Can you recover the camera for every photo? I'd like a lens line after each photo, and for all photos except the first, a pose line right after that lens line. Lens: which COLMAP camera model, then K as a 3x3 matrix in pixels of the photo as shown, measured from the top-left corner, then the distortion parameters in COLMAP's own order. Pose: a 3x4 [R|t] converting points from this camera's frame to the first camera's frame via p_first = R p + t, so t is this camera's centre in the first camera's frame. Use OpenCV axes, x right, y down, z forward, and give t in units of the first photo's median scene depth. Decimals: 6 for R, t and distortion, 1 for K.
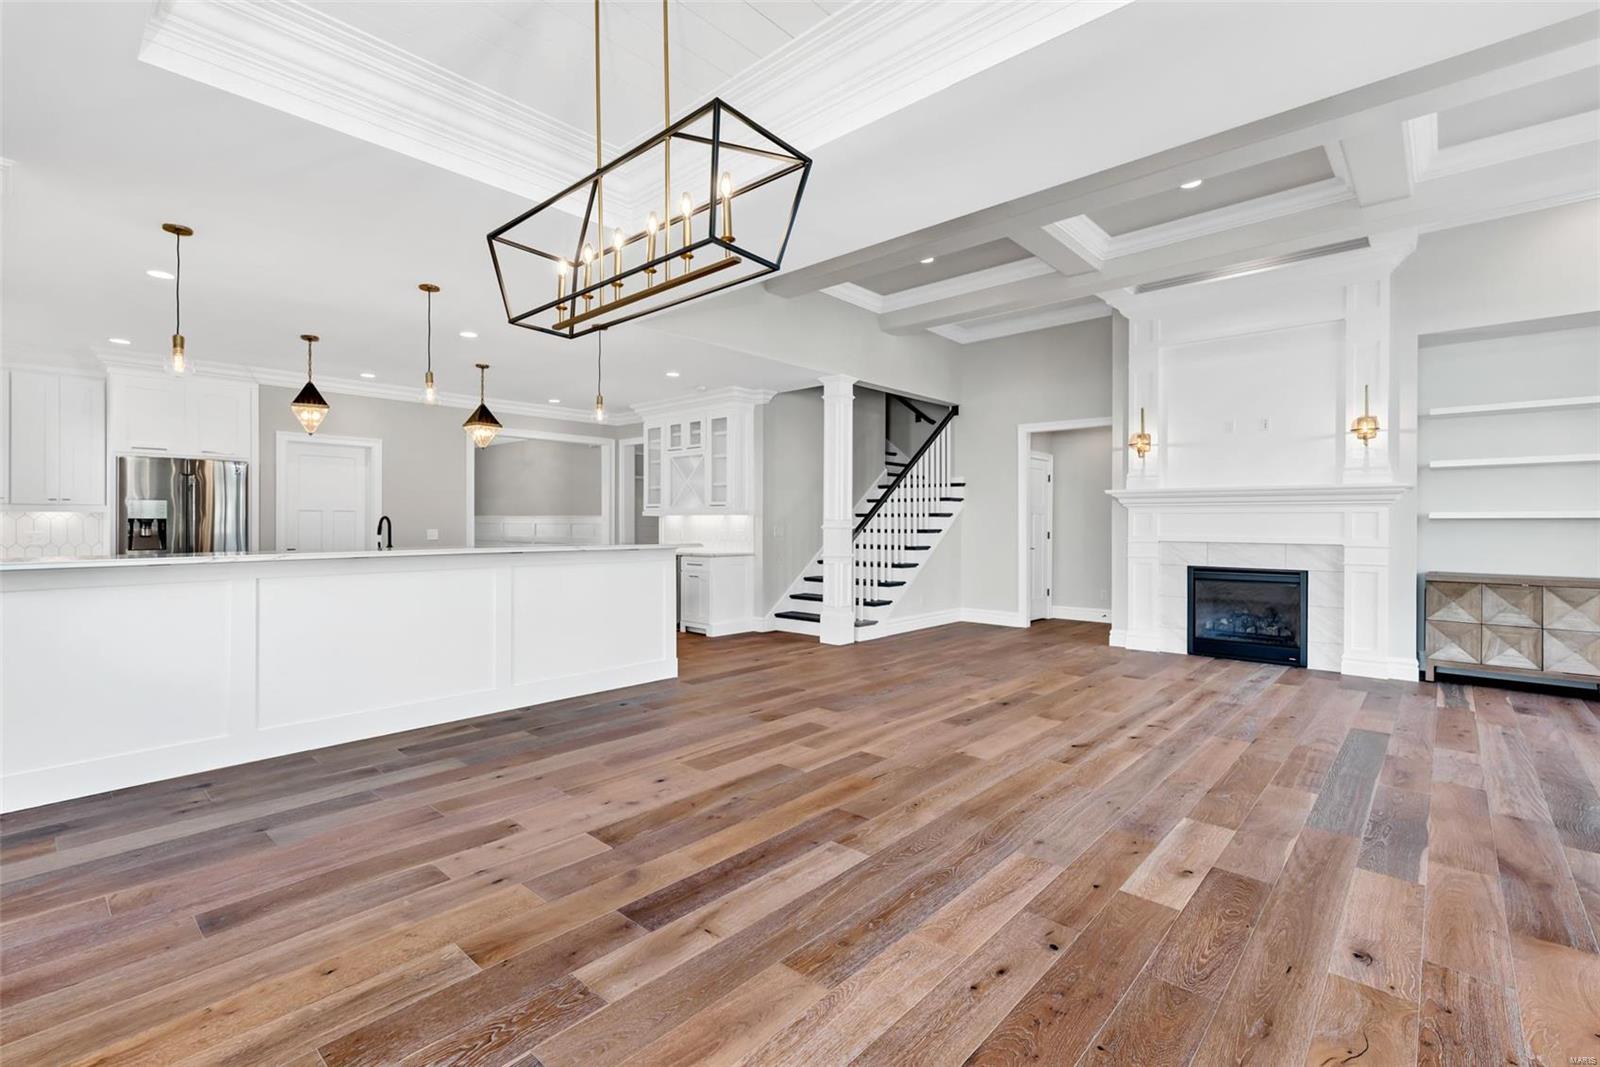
lens RADIAL K [[708.0, 0, 796.1], [0, 708.0, 521.3], [0, 0, 1]] dist [0.009875, -0.000376]
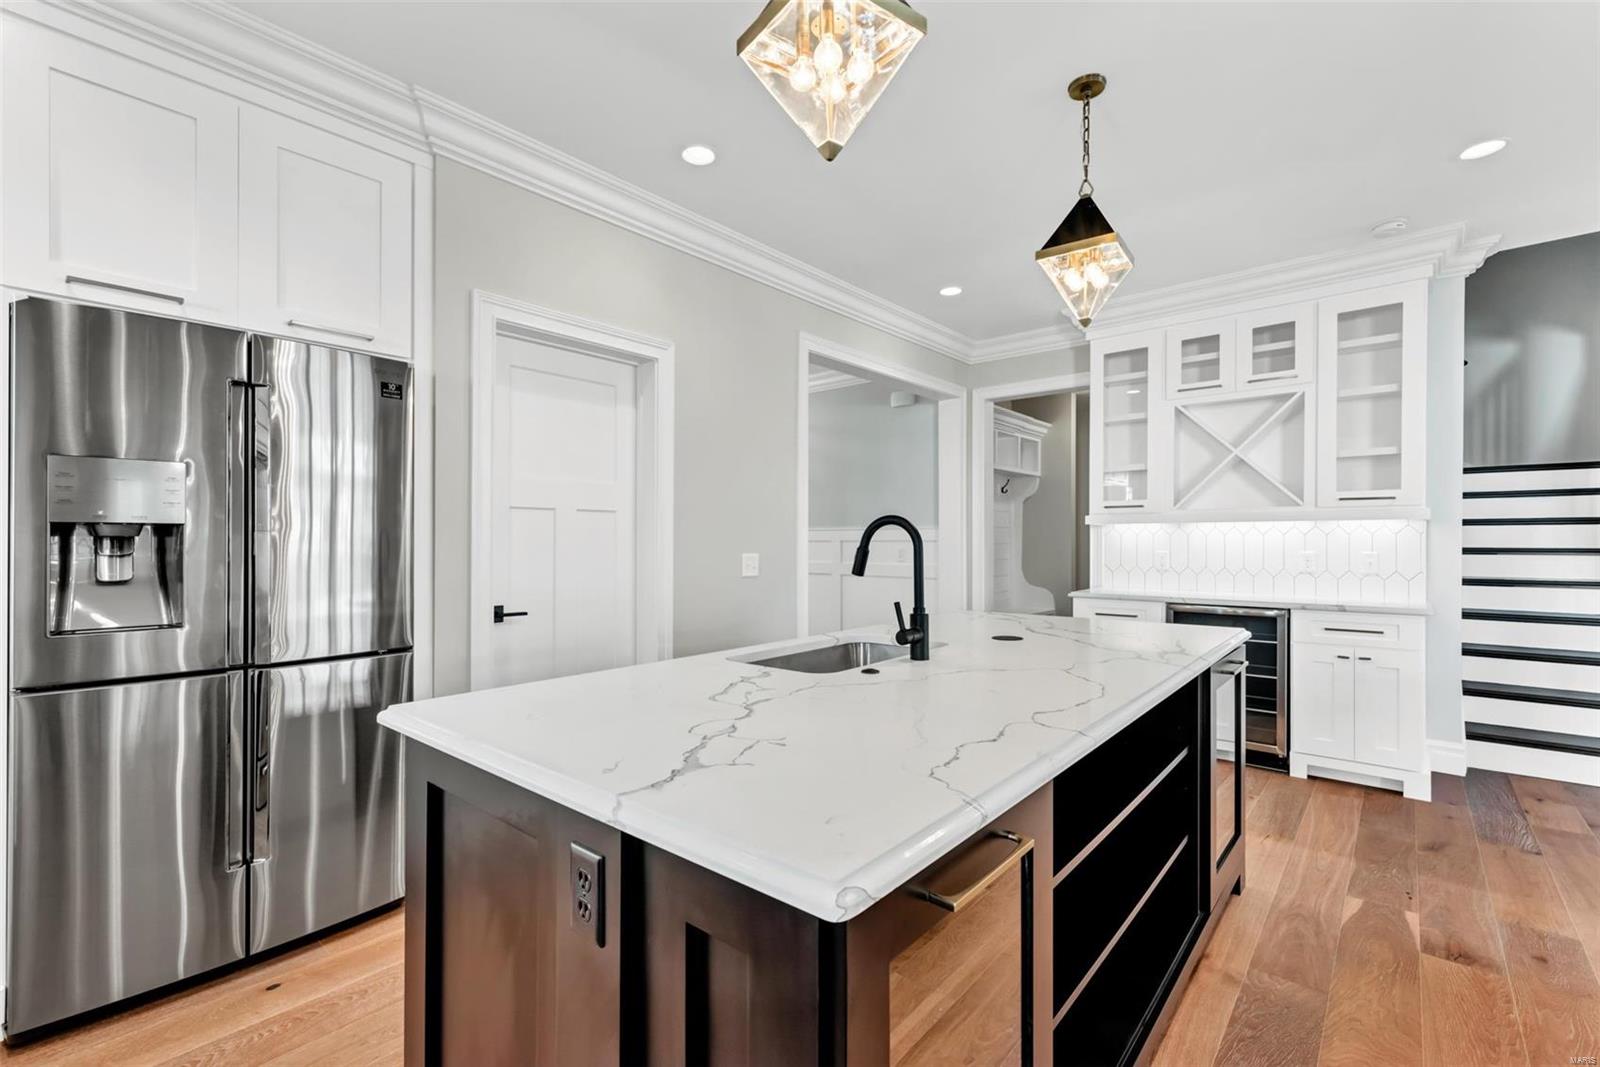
lens RADIAL K [[714.6, 0, 787.9], [0, 714.6, 536.5], [0, 0, 1]] dist [0.000764, -0.000630]
pose [[0.999845, -0.006755, 0.016245, -0.742101], [0.006832, 0.999966, -0.004687, 0.002747], [-0.016213, 0.004797, 0.999857, 0.822208]]
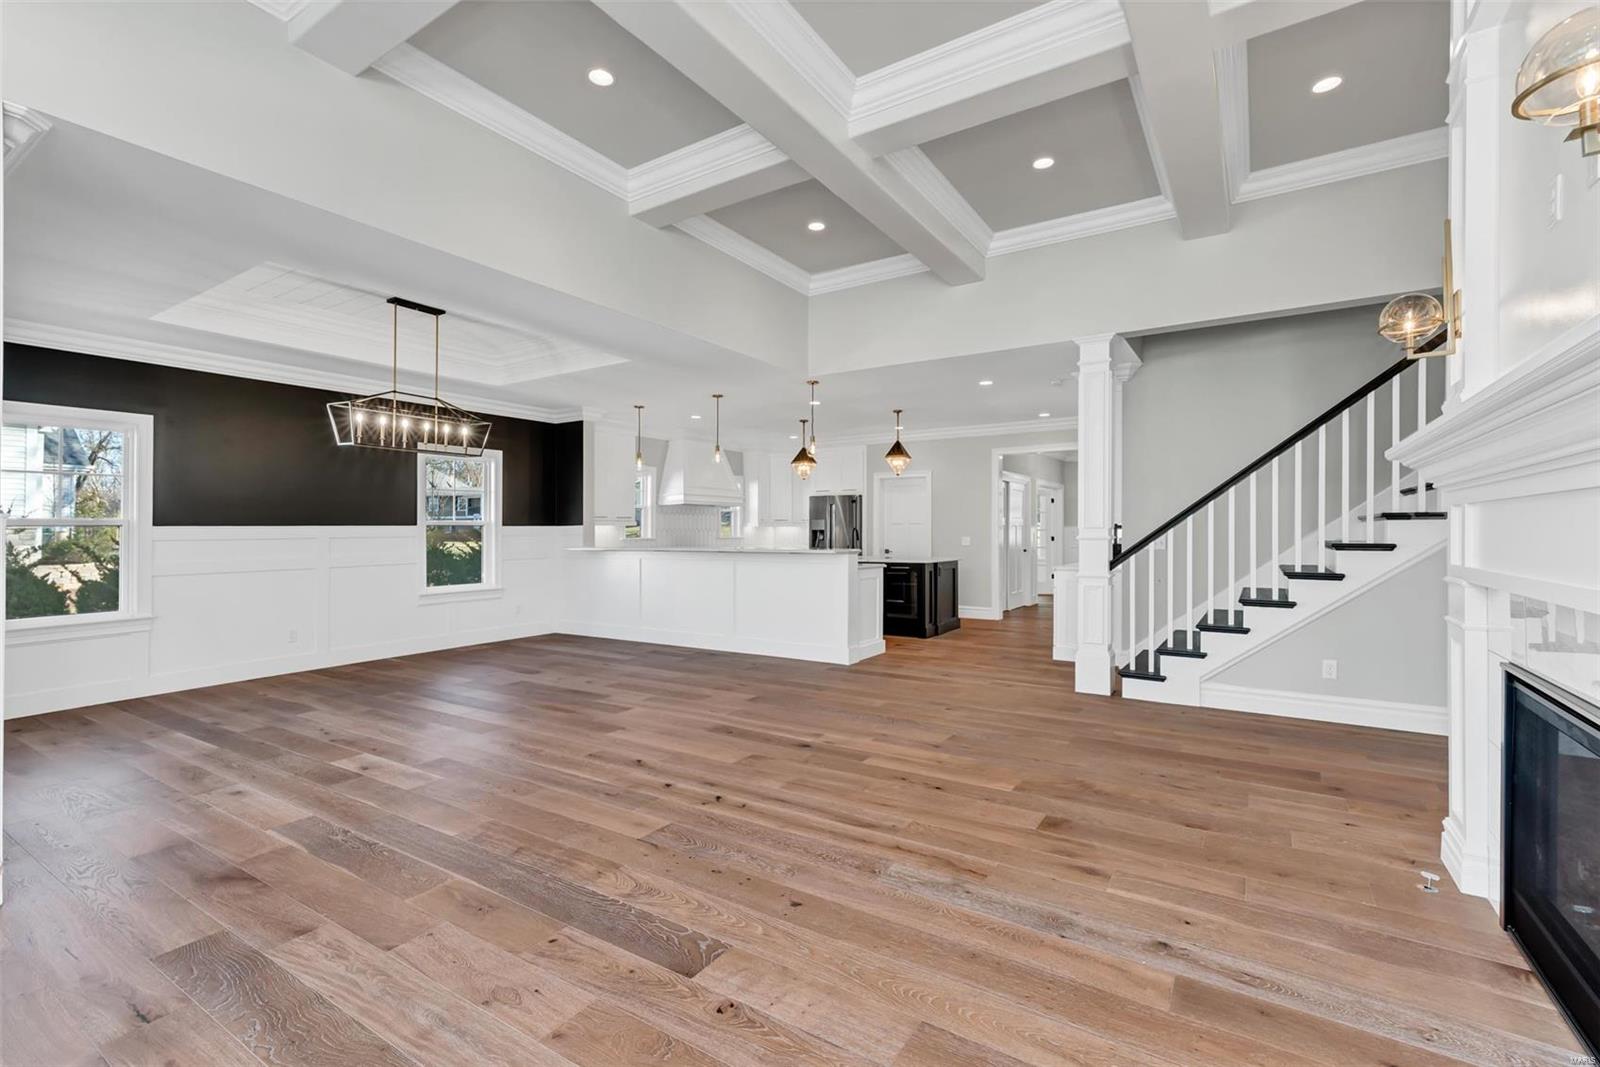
lens RADIAL K [[713.6, 0, 805.2], [0, 713.6, 530.6], [0, 0, 1]] dist [0.015841, -0.000140]
pose [[0.162537, -0.005404, -0.986688, 1.076435], [0.004084, 0.999980, -0.004804, 0.004695], [0.986694, -0.003249, 0.162556, 0.820431]]
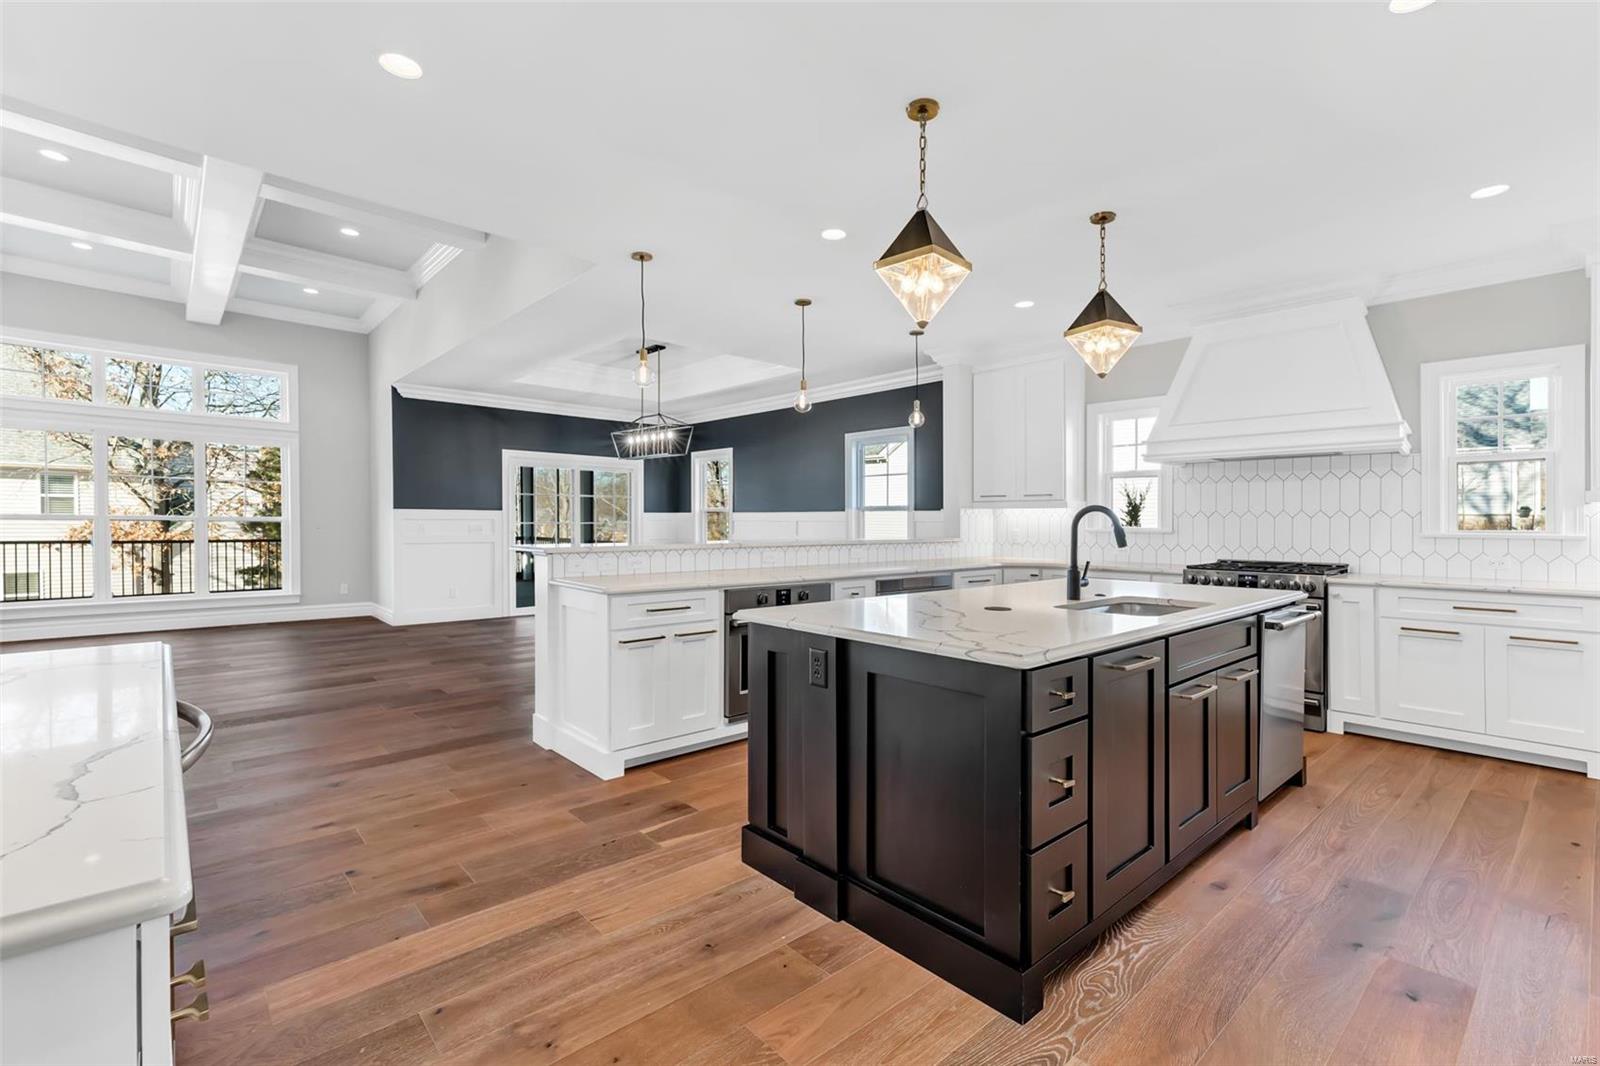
lens RADIAL K [[713.6, 0, 805.2], [0, 713.6, 530.1], [0, 0, 1]] dist [0.015841, -0.000140]
pose [[-0.994632, -0.010294, 0.102966, -0.511294], [-0.009111, 0.999887, 0.011948, 0.005191], [-0.103078, 0.010946, -0.994613, 1.824064]]
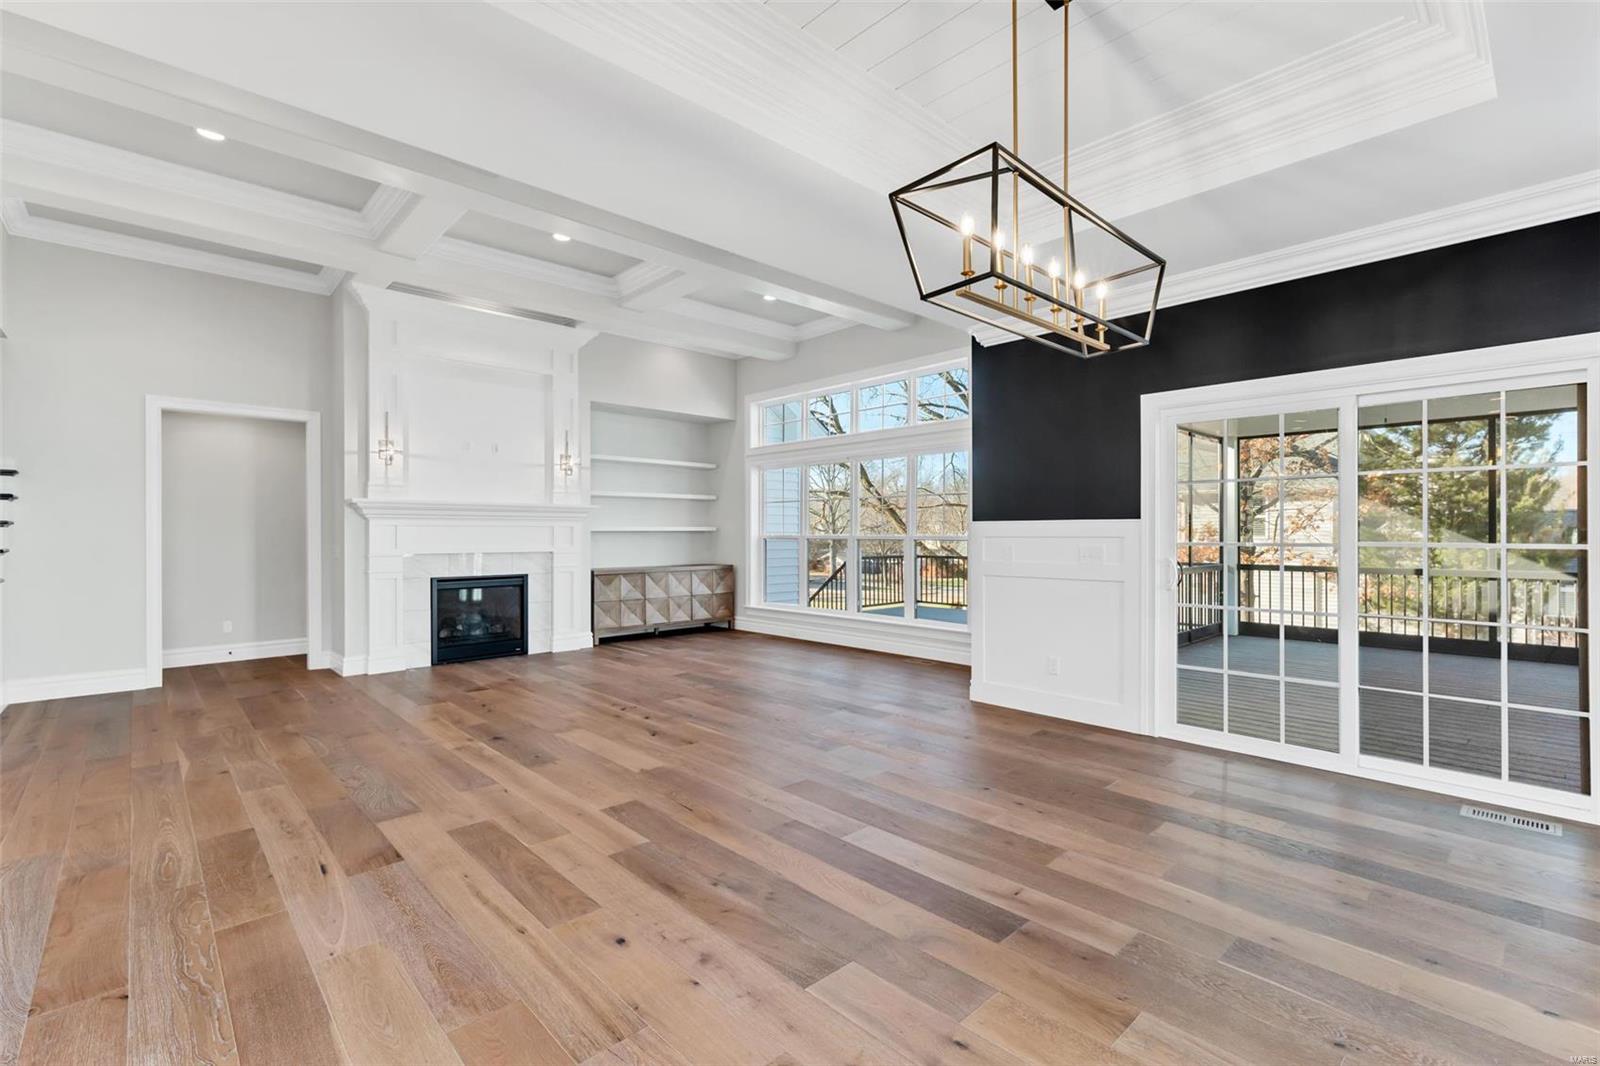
lens RADIAL K [[683.1, 0, 825.5], [0, 683.1, 538.0], [0, 0, 1]] dist [0.016016, -0.000335]
pose [[0.096468, -0.009415, 0.995292, -0.454464], [0.002883, 0.999954, 0.009179, -0.001743], [-0.995332, 0.001984, 0.096491, 0.436469]]
